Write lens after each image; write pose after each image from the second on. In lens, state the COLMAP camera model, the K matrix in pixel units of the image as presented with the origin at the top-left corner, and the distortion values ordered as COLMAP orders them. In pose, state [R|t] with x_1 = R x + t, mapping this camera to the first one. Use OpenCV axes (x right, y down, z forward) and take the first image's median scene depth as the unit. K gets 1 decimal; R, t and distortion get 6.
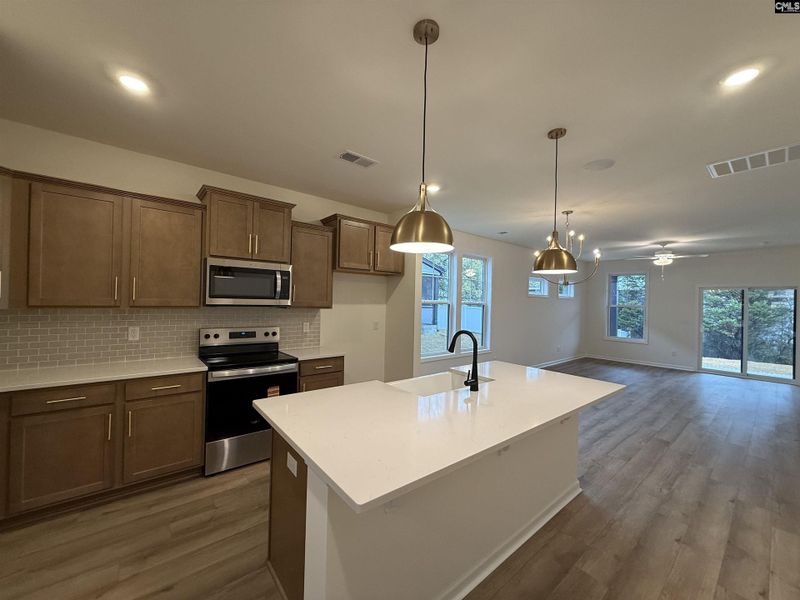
lens RADIAL K [[316.7, 0, 398.4], [0, 316.7, 300.7], [0, 0, 1]] dist [0.000475, -0.000189]
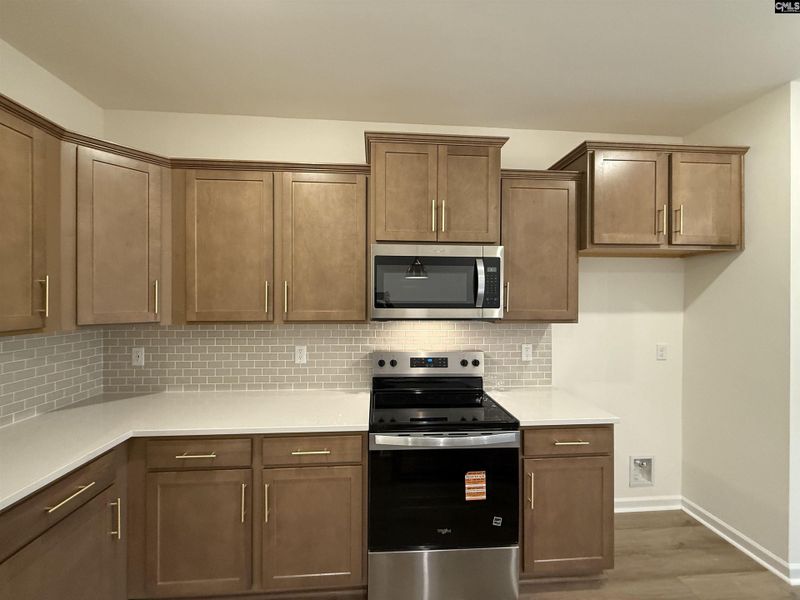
lens RADIAL K [[316.7, 0, 398.4], [0, 316.7, 300.7], [0, 0, 1]] dist [0.000475, -0.000189]
pose [[0.814199, -0.017937, -0.580309, -0.167380], [0.016267, 0.999835, -0.008080, -0.015207], [0.580359, -0.002862, 0.814356, 0.445029]]
